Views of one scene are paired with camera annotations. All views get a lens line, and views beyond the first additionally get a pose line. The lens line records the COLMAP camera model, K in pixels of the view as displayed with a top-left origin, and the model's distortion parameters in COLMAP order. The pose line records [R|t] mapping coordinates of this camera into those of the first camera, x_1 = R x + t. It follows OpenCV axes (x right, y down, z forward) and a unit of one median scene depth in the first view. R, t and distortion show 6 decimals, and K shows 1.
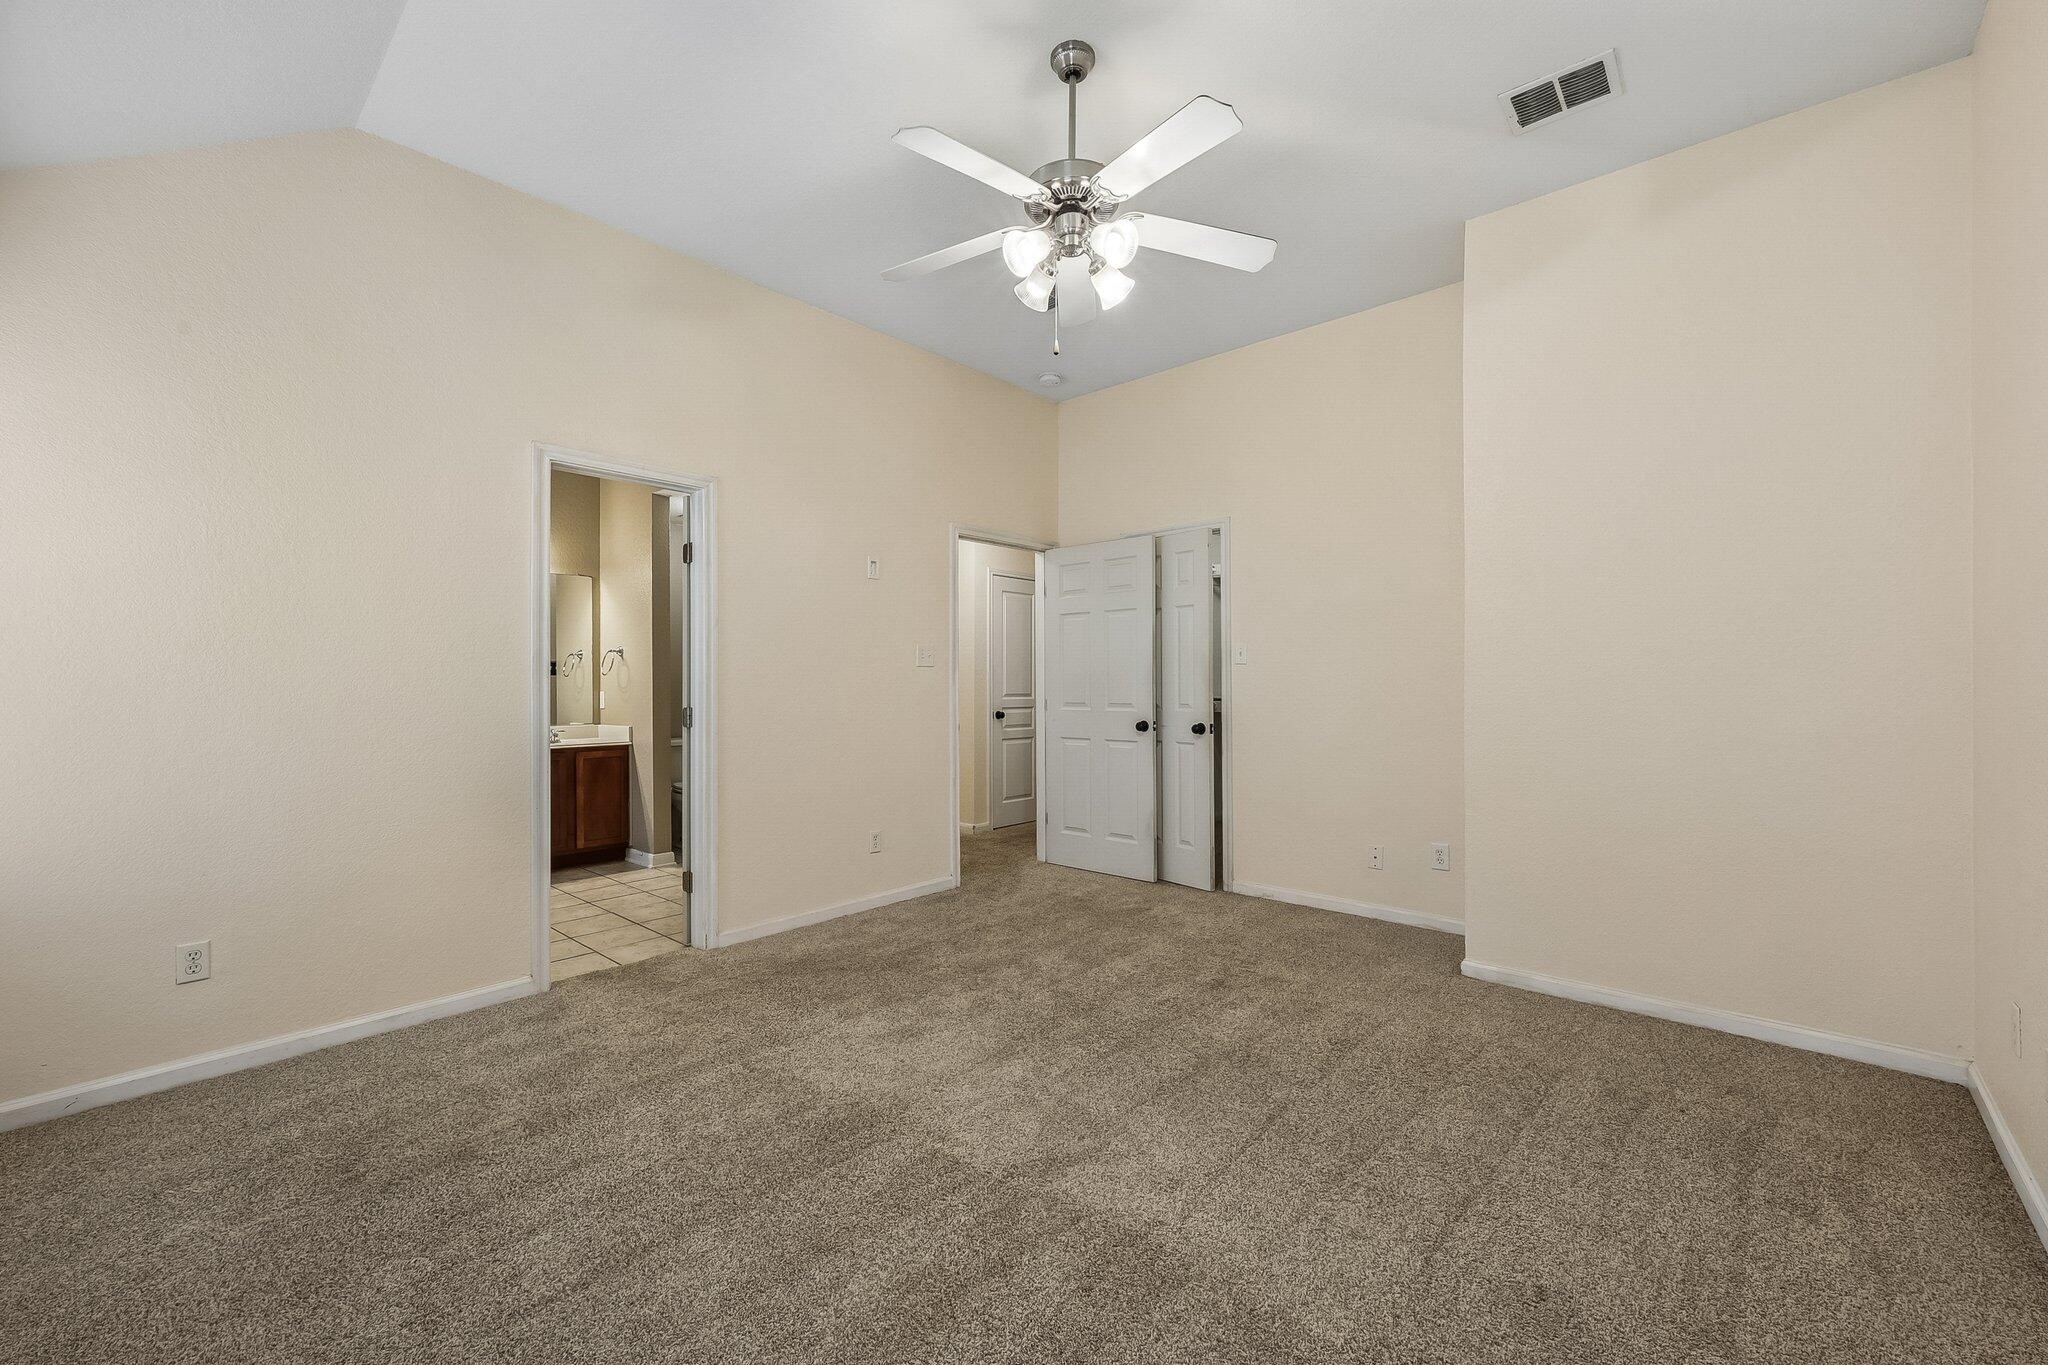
lens RADIAL K [[832.2, 0, 1025.8], [0, 832.2, 681.2], [0, 0, 1]] dist [0.001058, 0.000071]
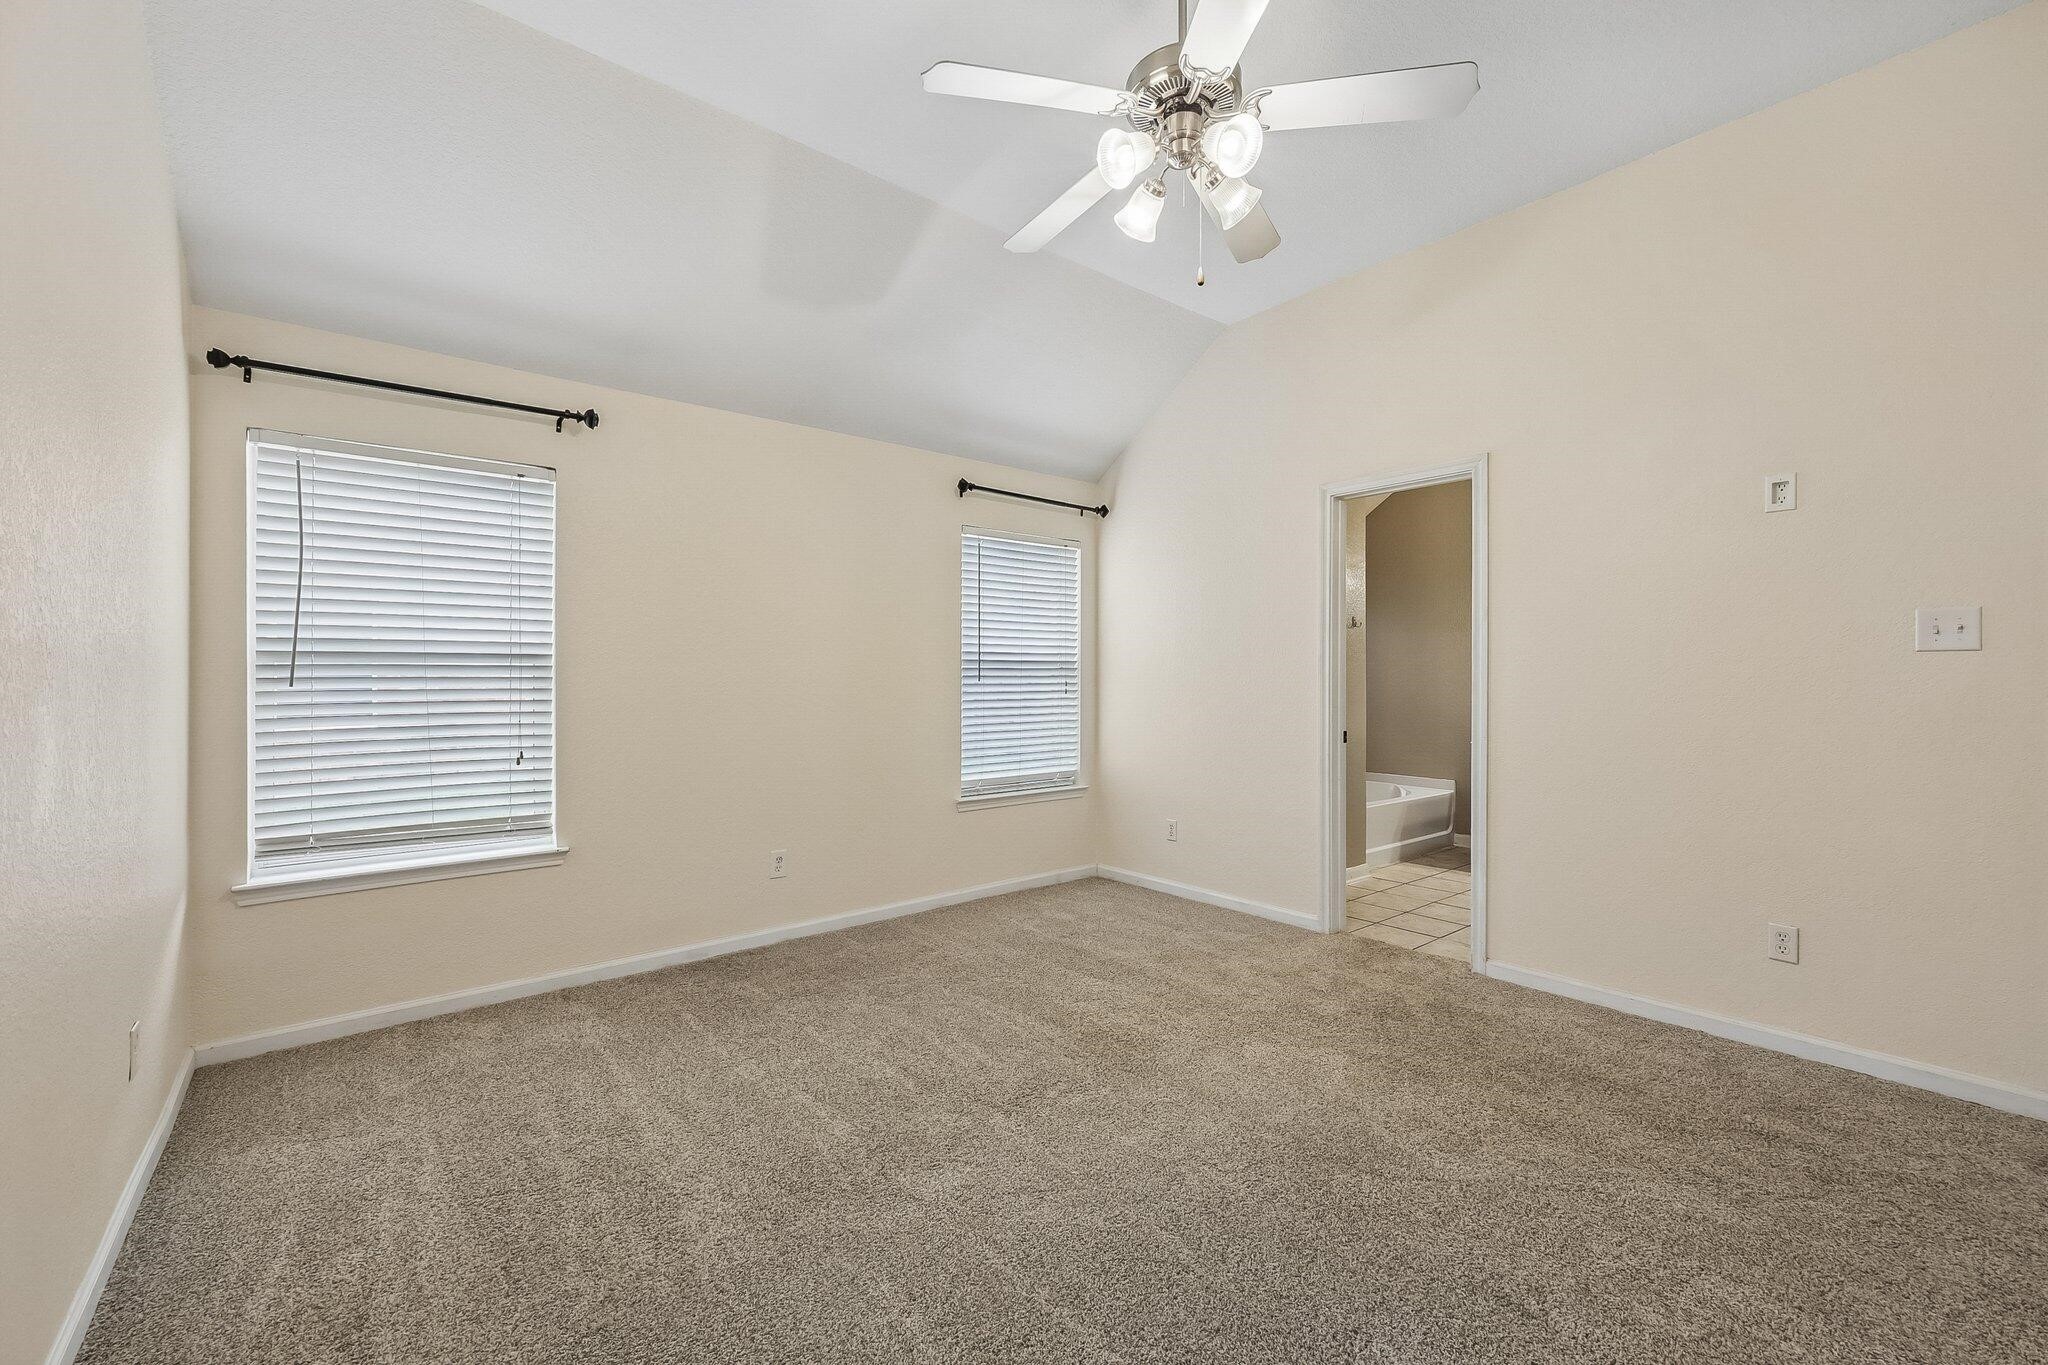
lens RADIAL K [[832.2, 0, 1021.0], [0, 832.2, 682.9], [0, 0, 1]] dist [0.001058, 0.000071]
pose [[-0.151460, 0.011726, -0.988394, 0.667301], [0.003235, 0.999930, 0.011368, -0.013133], [0.988458, -0.001475, -0.151487, 0.702380]]
